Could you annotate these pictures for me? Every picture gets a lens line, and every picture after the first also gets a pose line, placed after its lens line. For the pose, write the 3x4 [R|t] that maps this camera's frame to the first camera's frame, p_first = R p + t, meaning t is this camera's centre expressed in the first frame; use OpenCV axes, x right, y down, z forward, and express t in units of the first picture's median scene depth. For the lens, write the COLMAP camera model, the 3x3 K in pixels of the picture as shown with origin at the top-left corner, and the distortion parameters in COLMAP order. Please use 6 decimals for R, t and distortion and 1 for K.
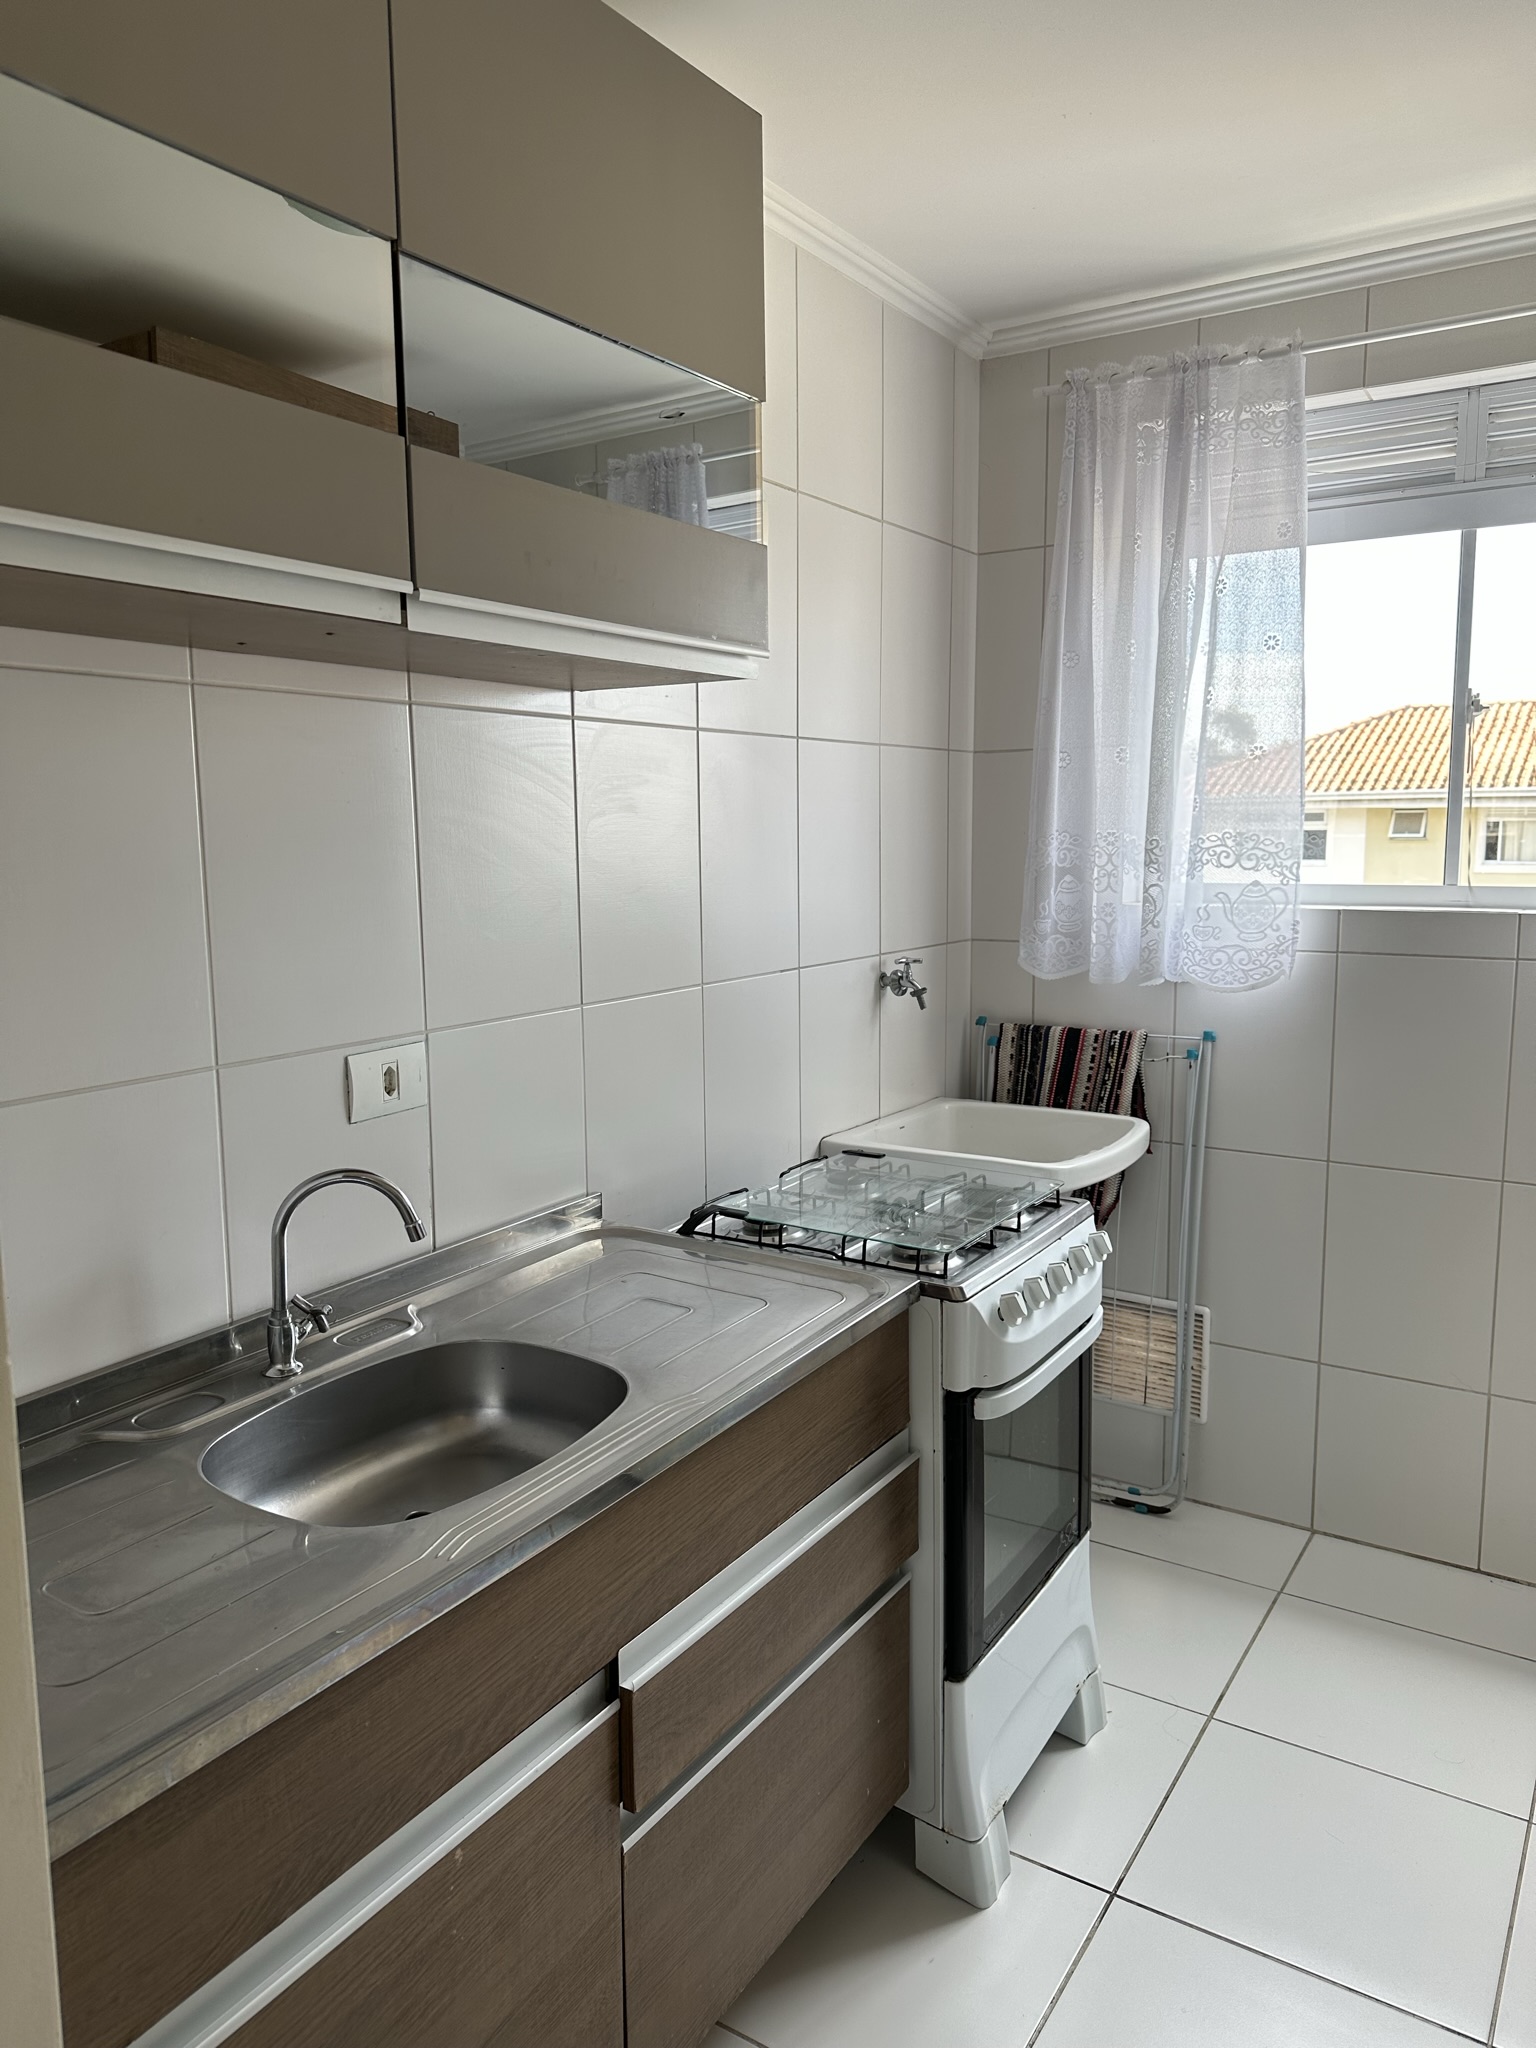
lens RADIAL K [[1448.8, 0, 737.0], [0, 1448.8, 1014.5], [0, 0, 1]] dist [0.117988, -0.171661]
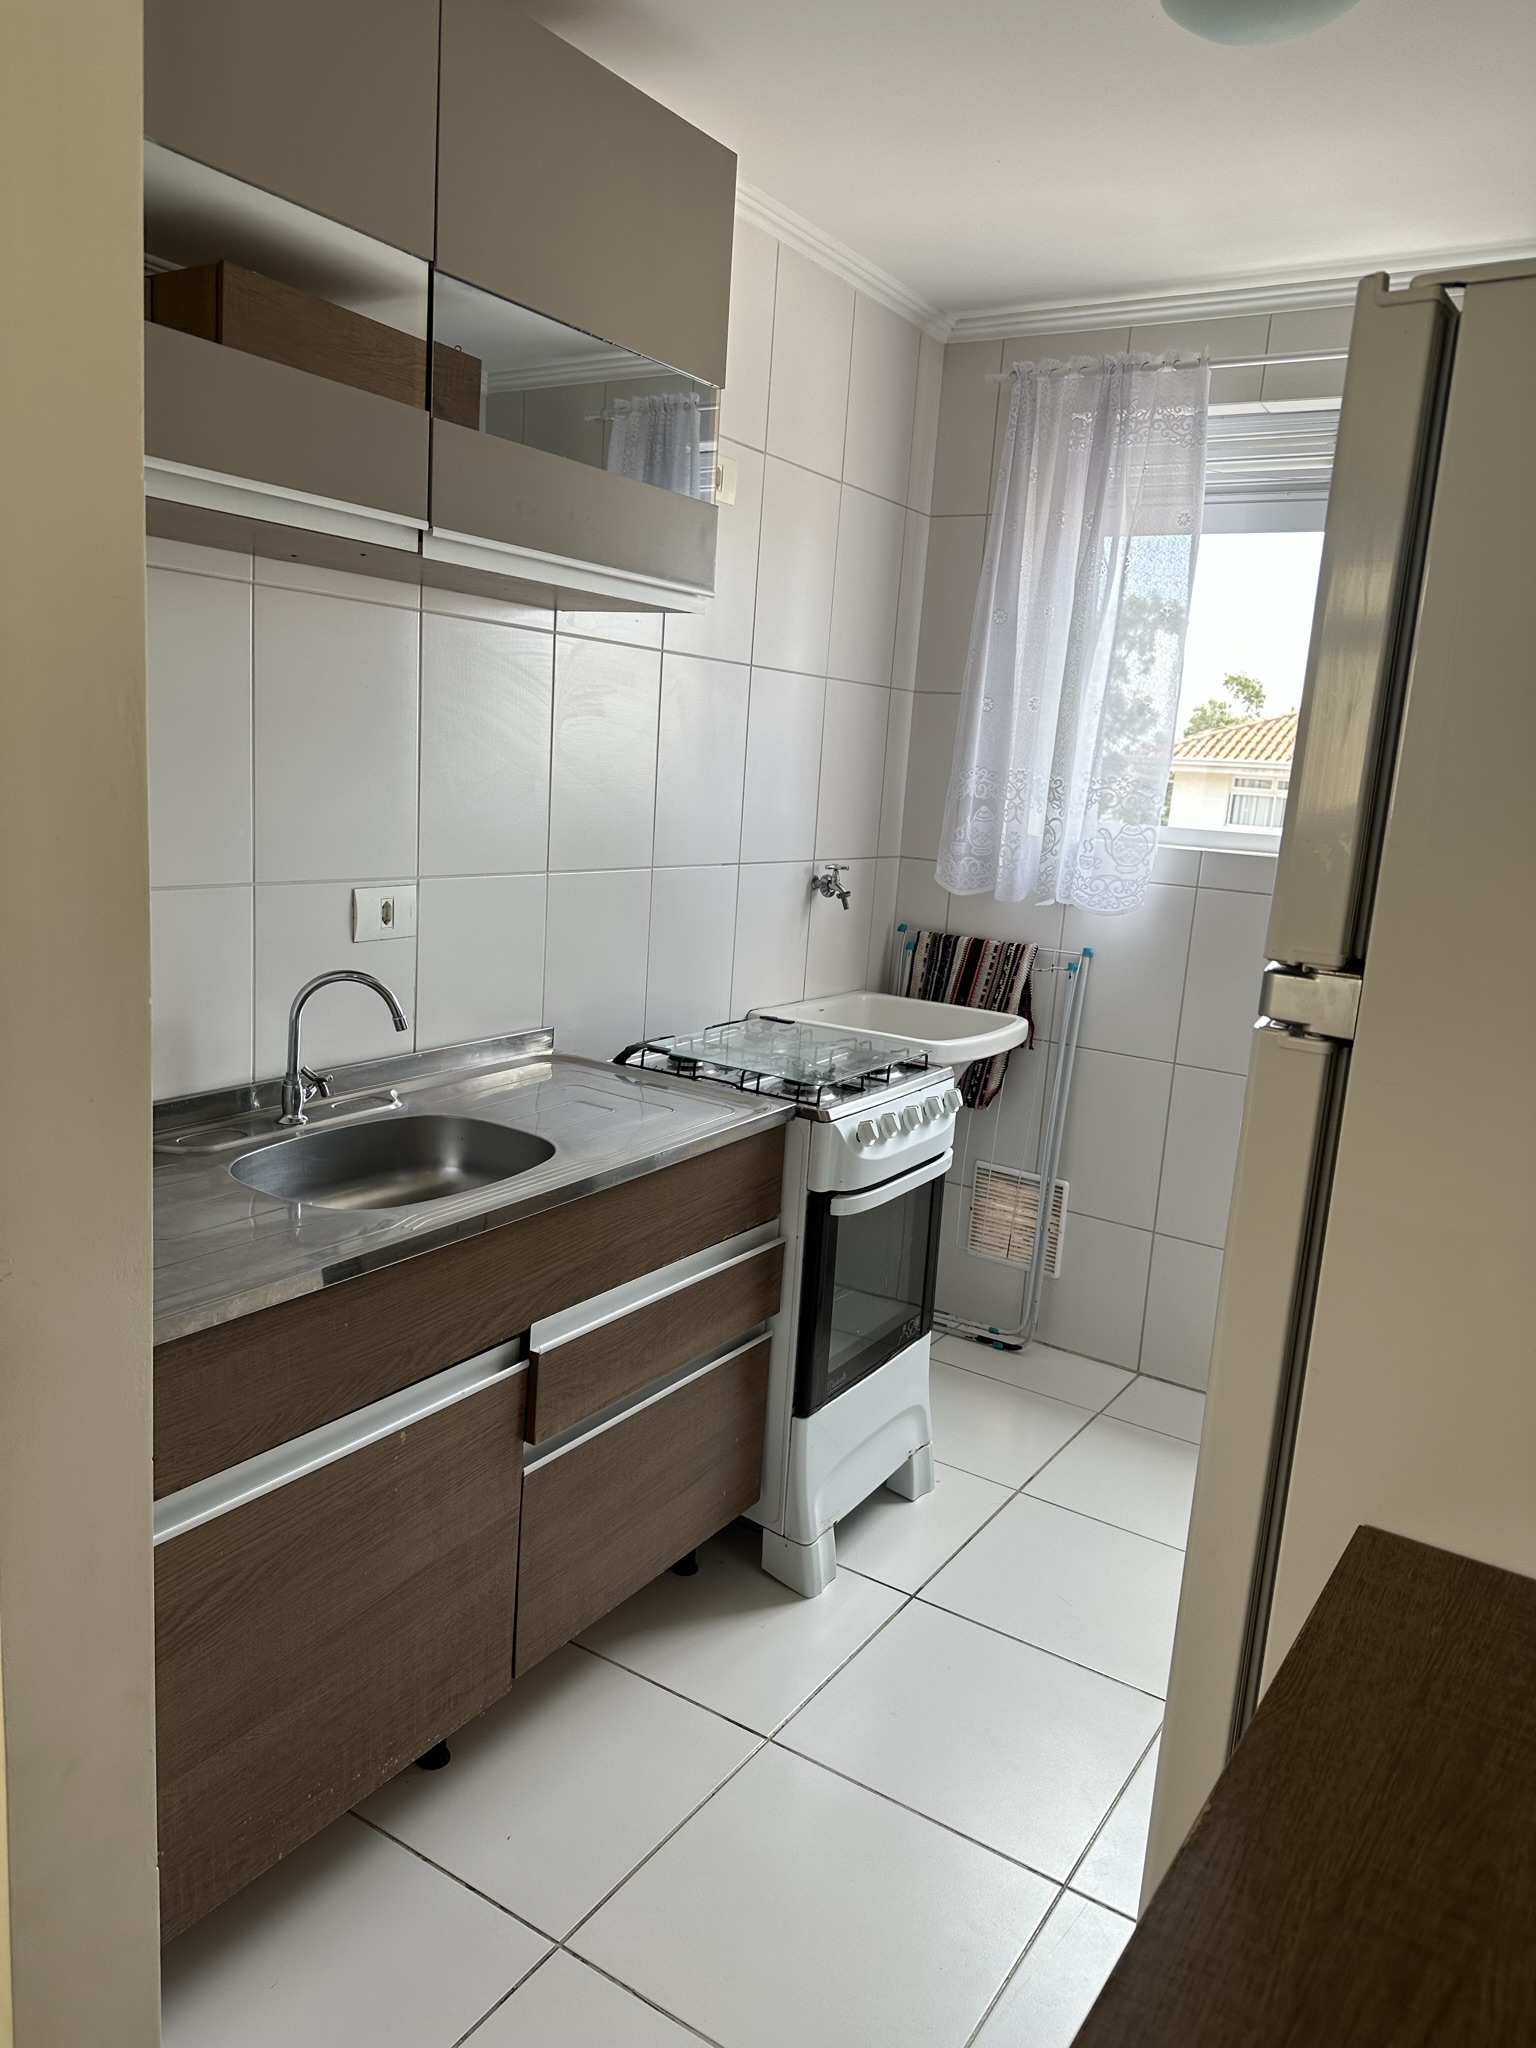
lens RADIAL K [[1449.4, 0, 760.1], [0, 1449.4, 1017.9], [0, 0, 1]] dist [0.133270, -0.214593]
pose [[0.996887, 0.075560, 0.022518, 0.041788], [-0.076592, 0.995850, 0.049150, 0.033009], [-0.018710, -0.050722, 0.998538, -0.182915]]
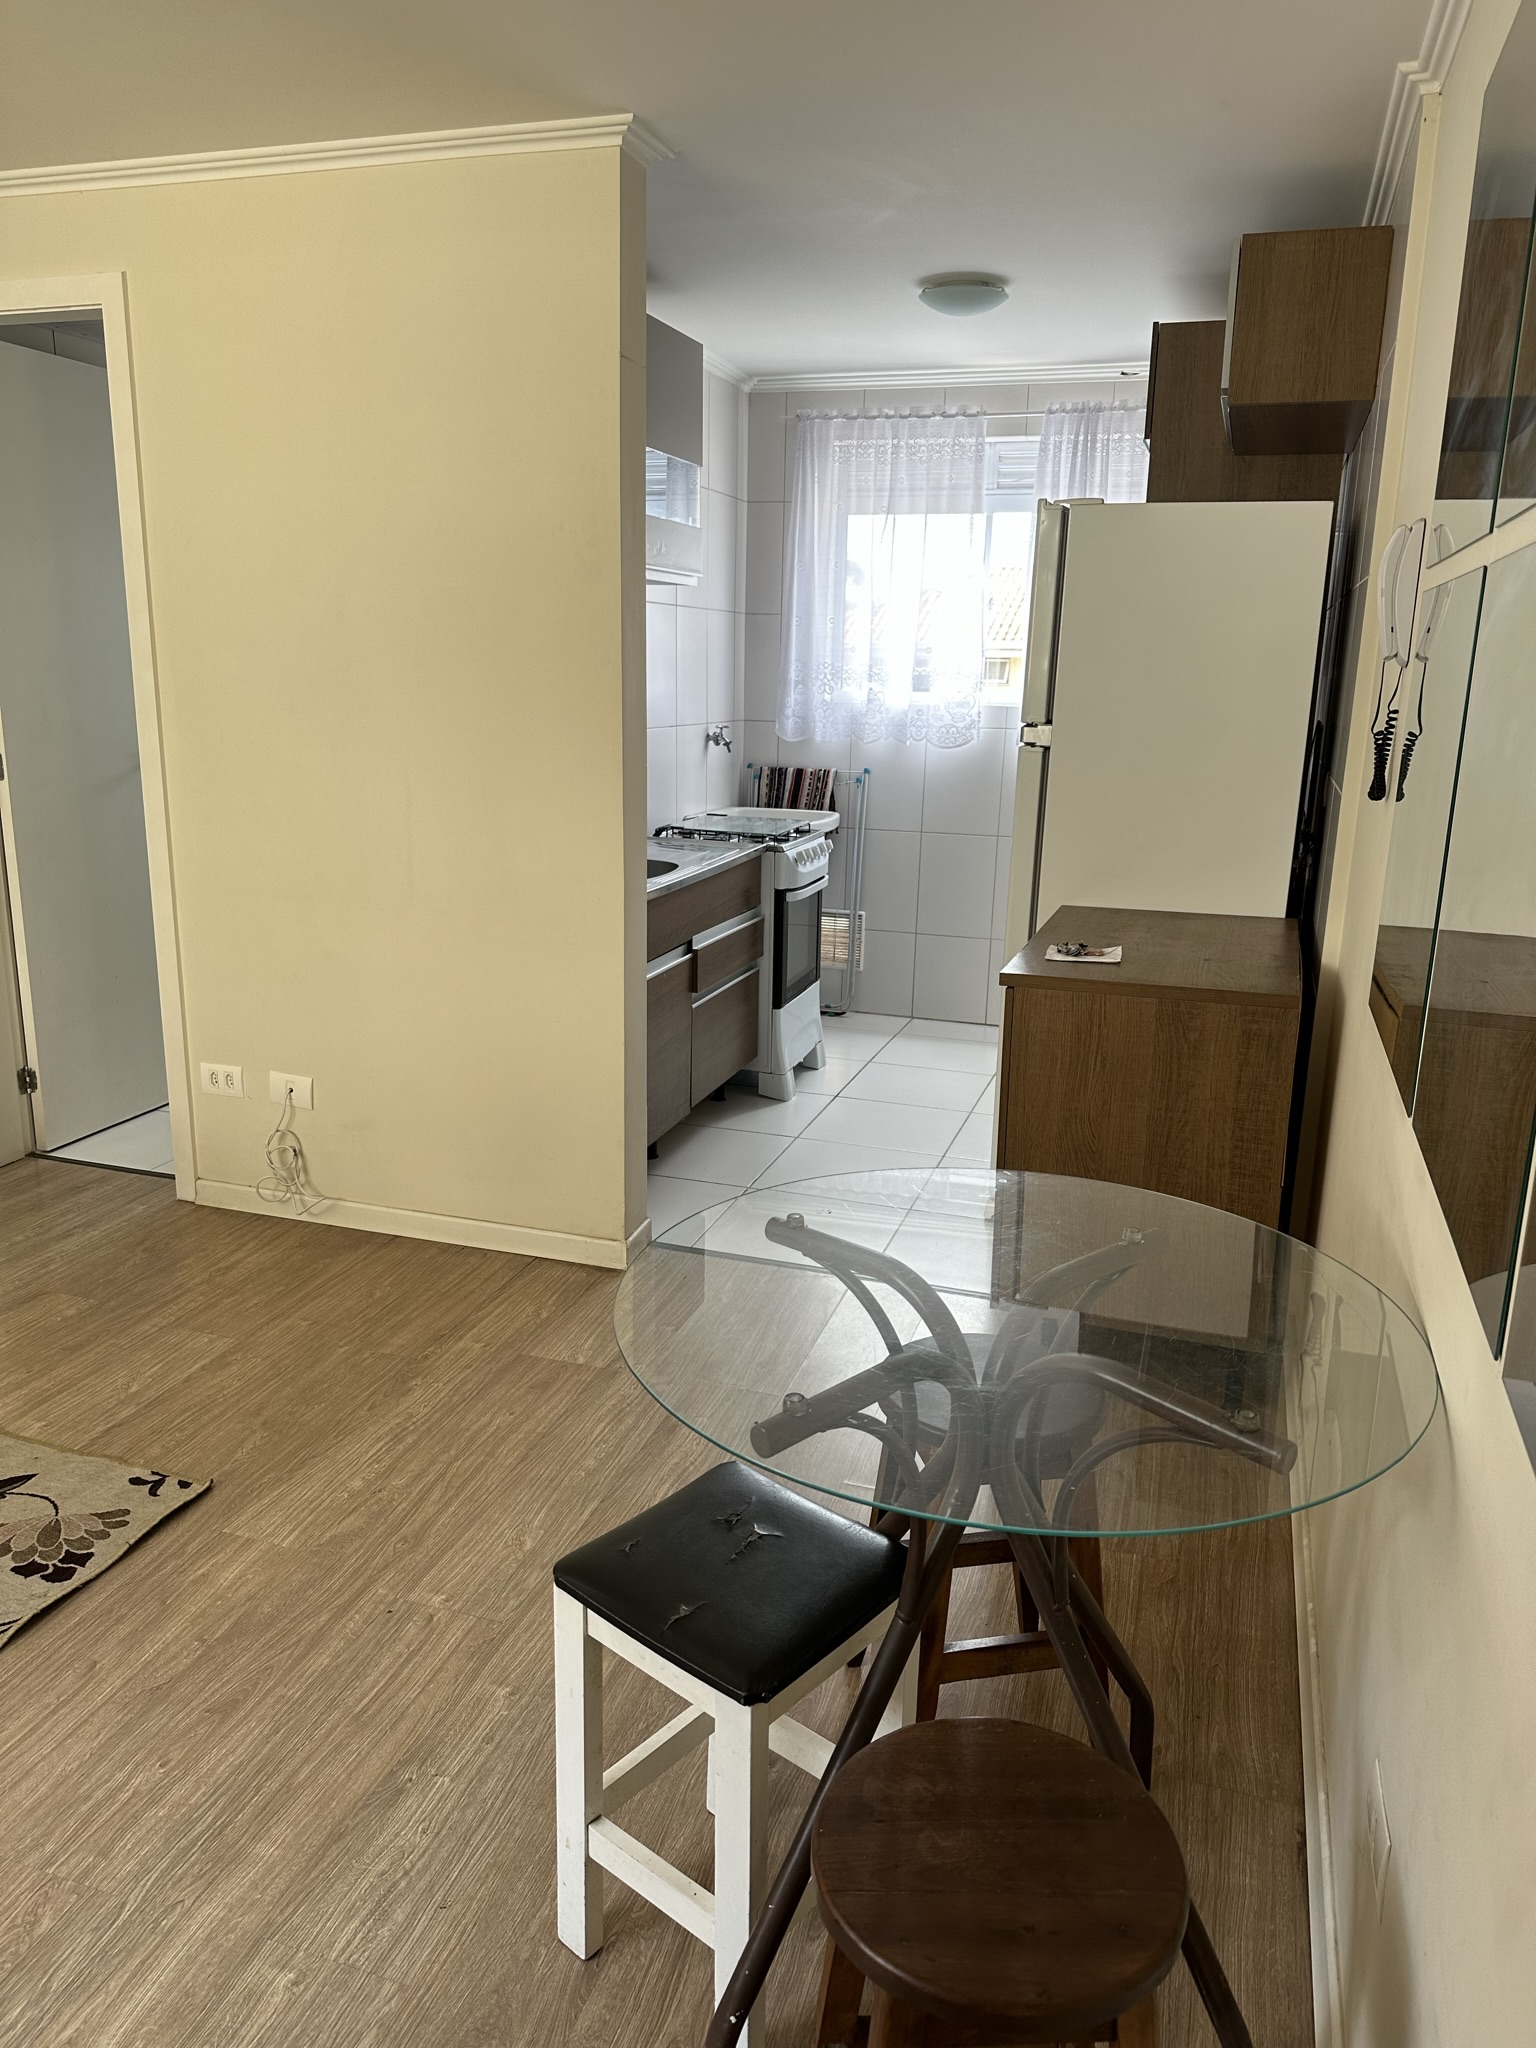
lens RADIAL K [[1442.6, 0, 764.2], [0, 1442.6, 1038.6], [0, 0, 1]] dist [0.122262, -0.198746]
pose [[0.964127, -0.035996, 0.262988, -0.371340], [0.003068, 0.992207, 0.124559, 0.142240], [-0.265422, -0.119284, 0.956725, -0.961818]]
